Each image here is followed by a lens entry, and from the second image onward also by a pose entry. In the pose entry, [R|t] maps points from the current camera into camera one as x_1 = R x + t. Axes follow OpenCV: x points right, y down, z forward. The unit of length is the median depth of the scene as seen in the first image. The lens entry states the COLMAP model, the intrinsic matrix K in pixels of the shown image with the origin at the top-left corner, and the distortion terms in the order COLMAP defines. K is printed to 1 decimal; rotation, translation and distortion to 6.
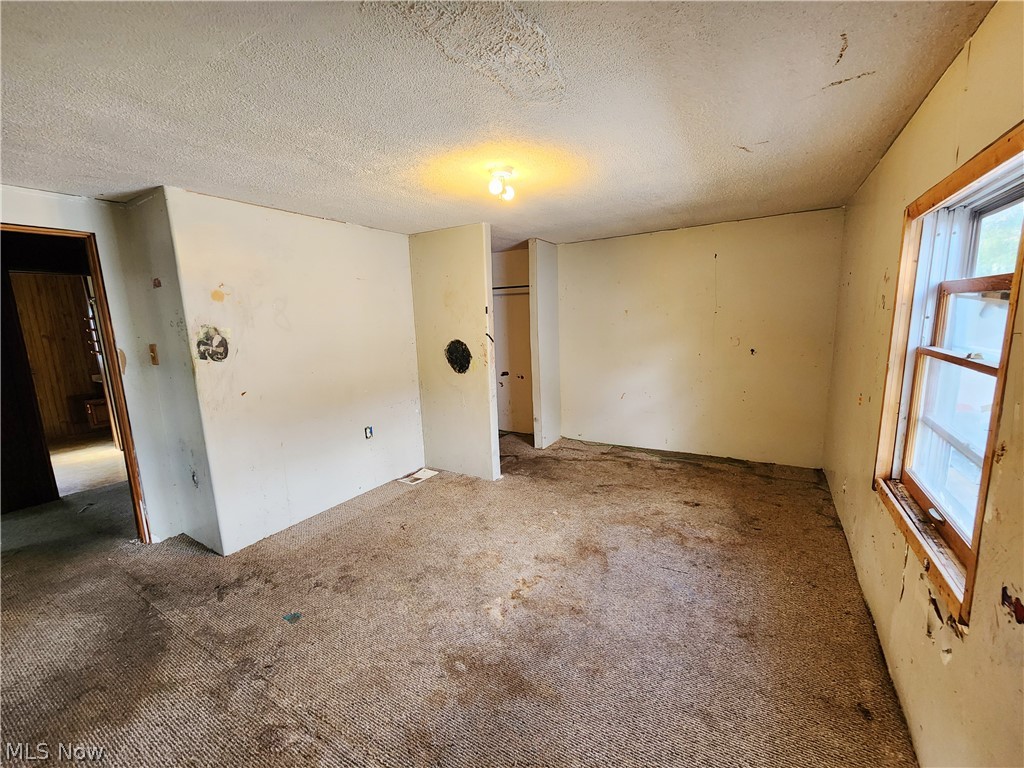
lens RADIAL K [[422.0, 0, 510.0], [0, 422.0, 388.5], [0, 0, 1]] dist [-0.001576, -0.000169]
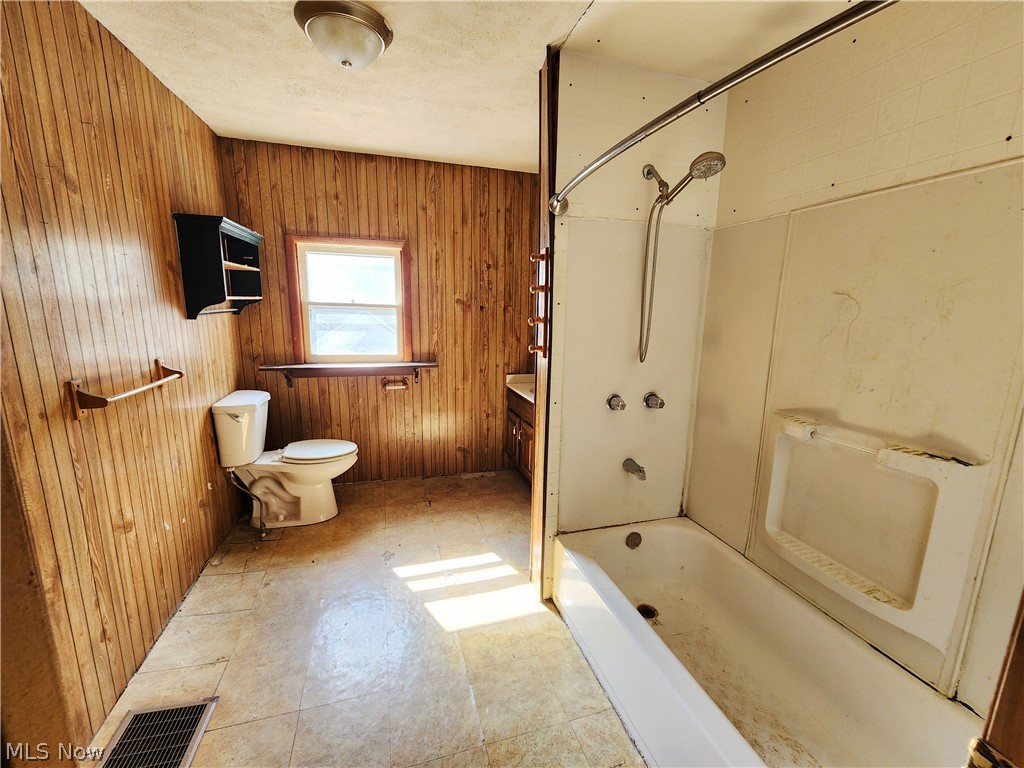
lens RADIAL K [[422.0, 0, 512.3], [0, 422.0, 383.3], [0, 0, 1]] dist [-0.001576, -0.000169]
pose [[0.736449, 0.170973, -0.654531, -0.647486], [-0.154590, 0.984468, 0.083219, -0.071966], [0.658593, 0.039897, 0.751441, 0.611344]]
